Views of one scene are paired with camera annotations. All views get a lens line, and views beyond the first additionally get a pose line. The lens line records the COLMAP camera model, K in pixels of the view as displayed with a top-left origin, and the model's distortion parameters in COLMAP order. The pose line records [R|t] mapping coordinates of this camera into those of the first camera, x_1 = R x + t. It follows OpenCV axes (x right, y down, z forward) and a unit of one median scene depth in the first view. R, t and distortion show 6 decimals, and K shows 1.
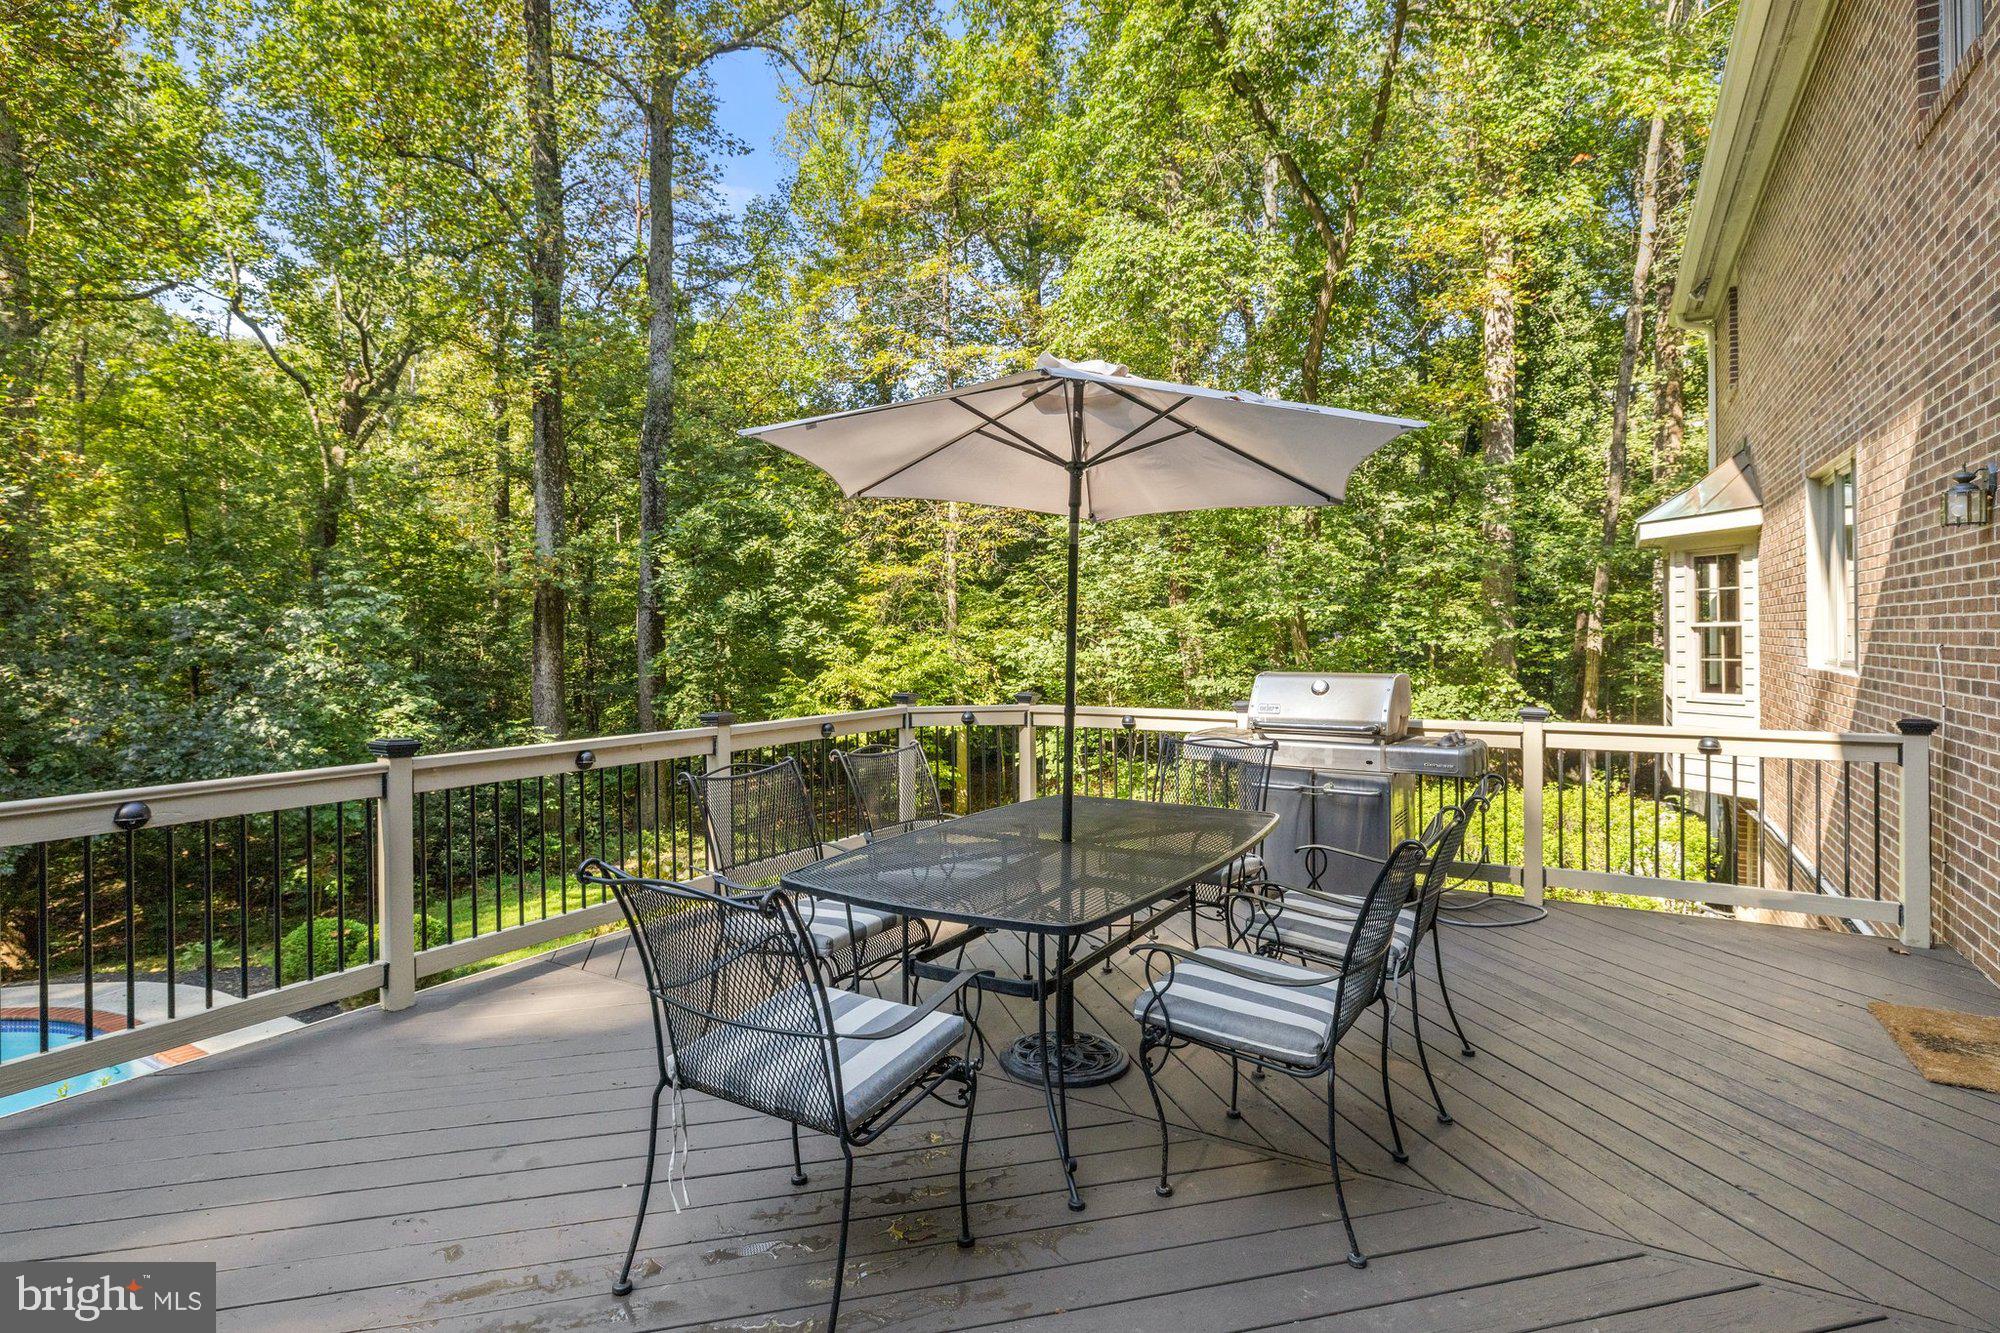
lens RADIAL K [[1011.3, 0, 984.7], [0, 1011.3, 643.4], [0, 0, 1]] dist [-0.000924, -0.000097]
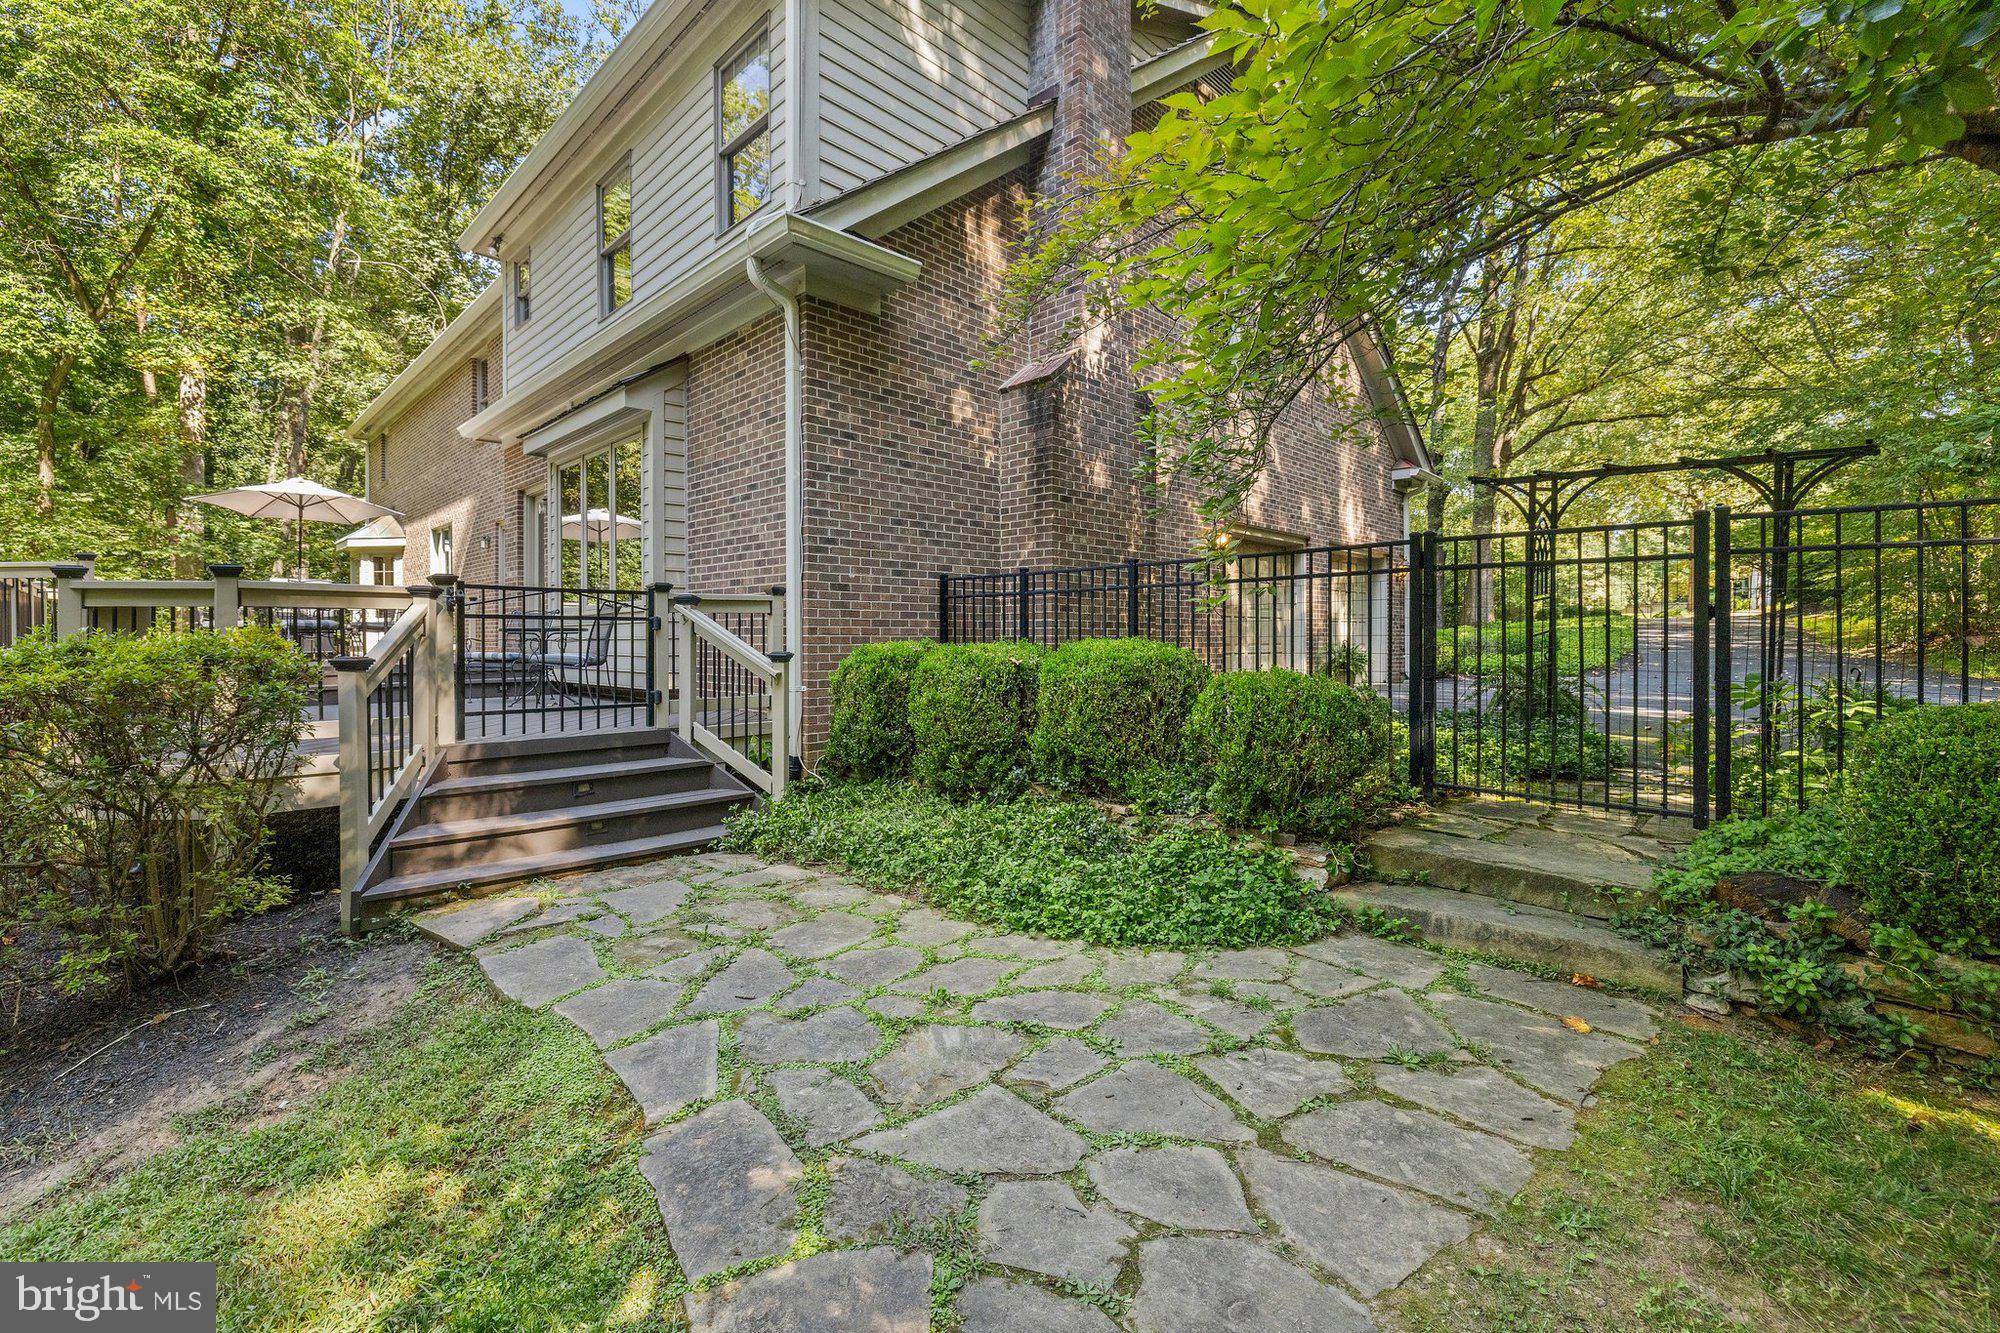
lens RADIAL K [[848.9, 0, 954.7], [0, 848.9, 640.3], [0, 0, 1]] dist [0.000946, -0.000072]
pose [[0.258588, 0.001435, 0.965987, -0.381935], [0.005497, 0.999981, -0.002957, 0.053873], [-0.965972, 0.006074, 0.258575, -0.358165]]
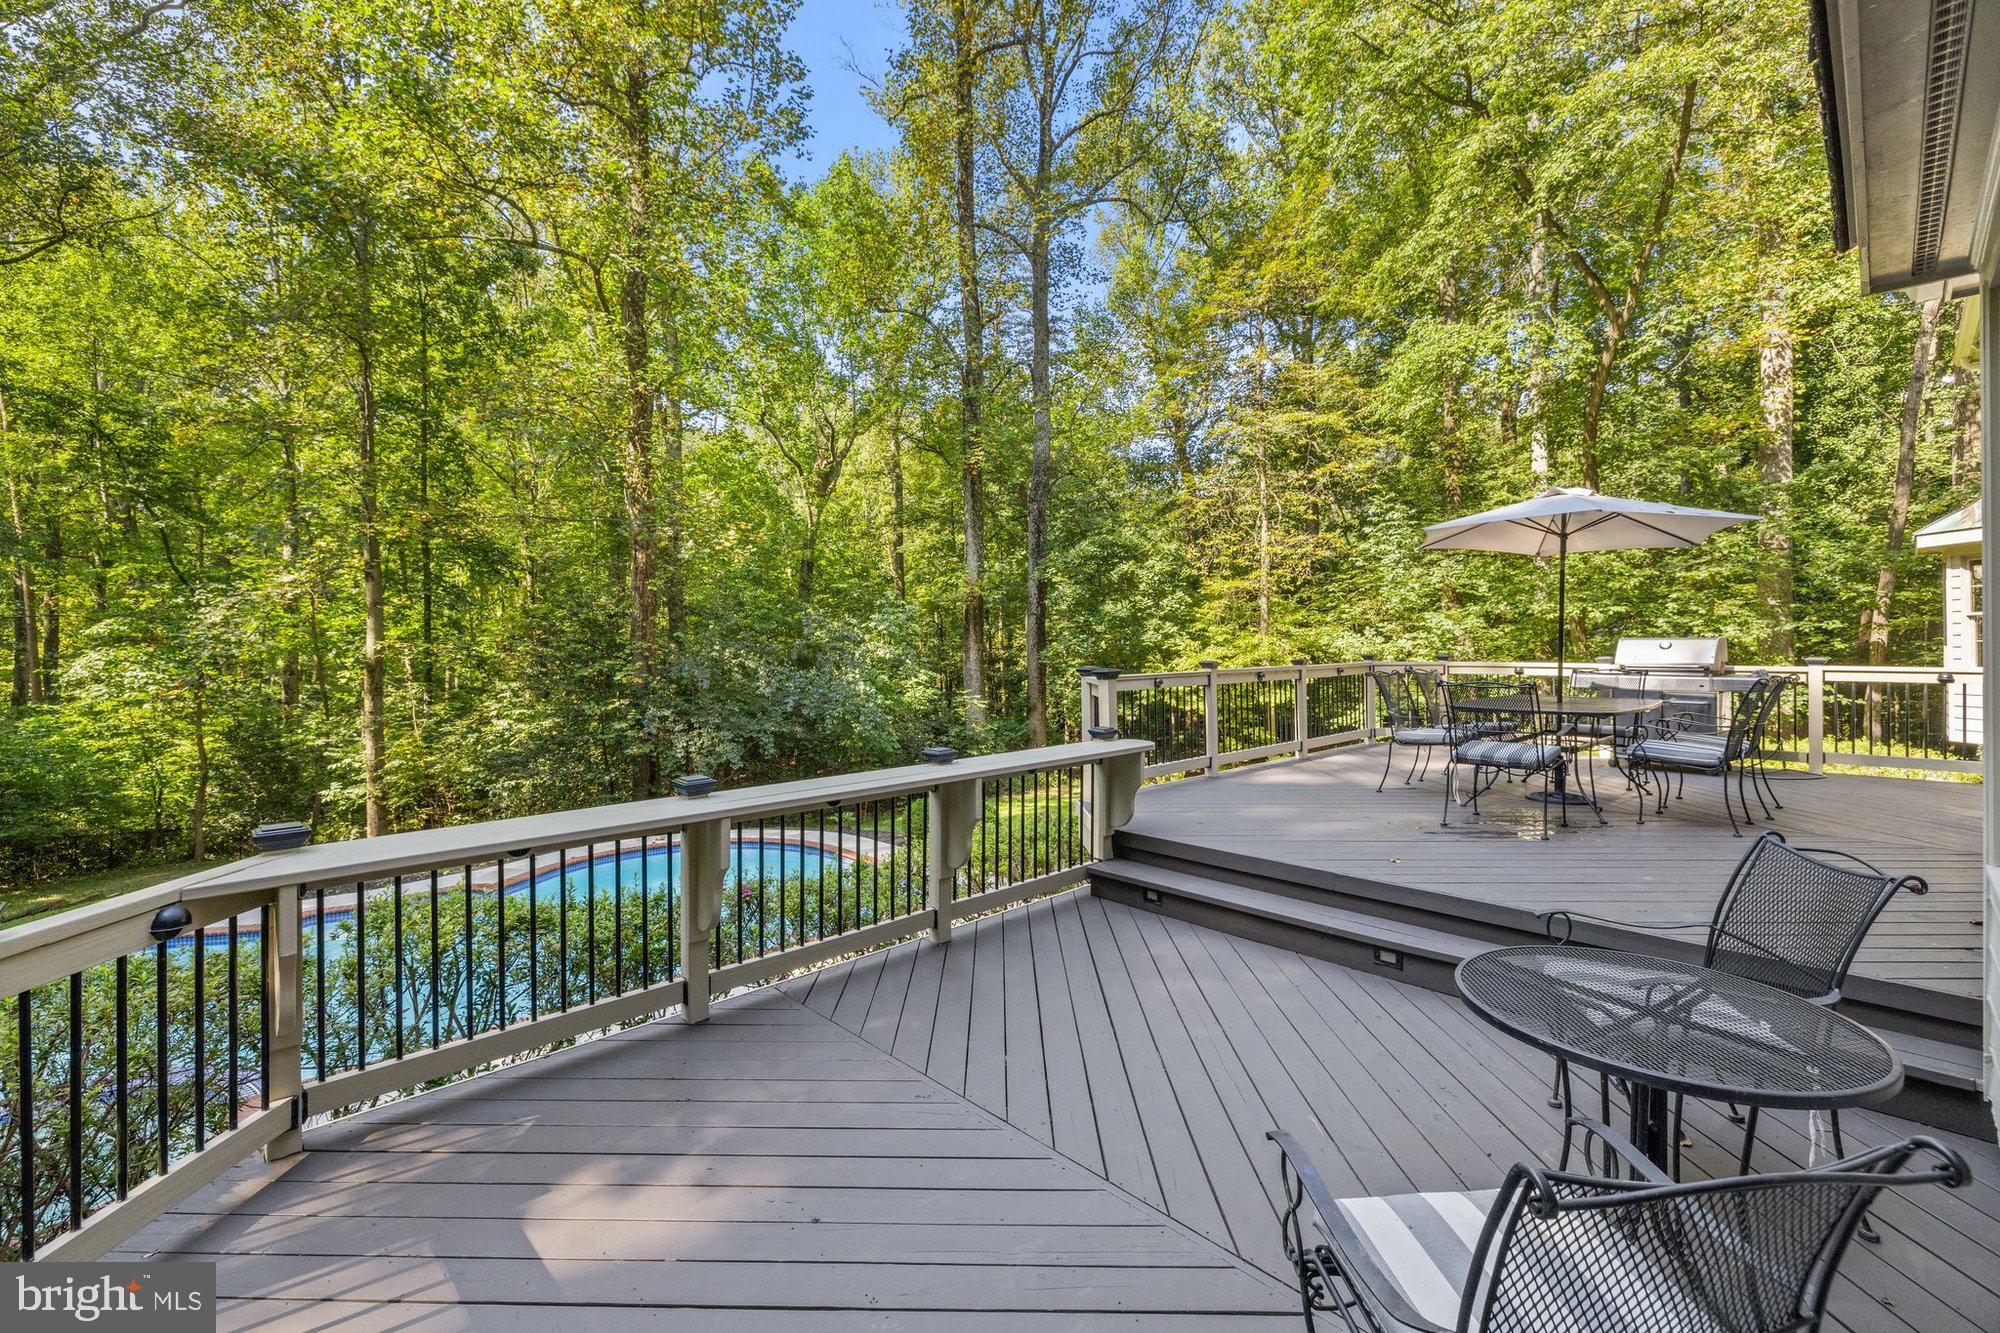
lens RADIAL K [[841.7, 0, 986.1], [0, 841.7, 647.0], [0, 0, 1]] dist [0.001748, 0.000213]
pose [[0.961934, 0.000823, -0.273280, -0.094804], [-0.000422, 0.999999, 0.001529, 0.010576], [0.273281, -0.001355, 0.961933, -0.171467]]
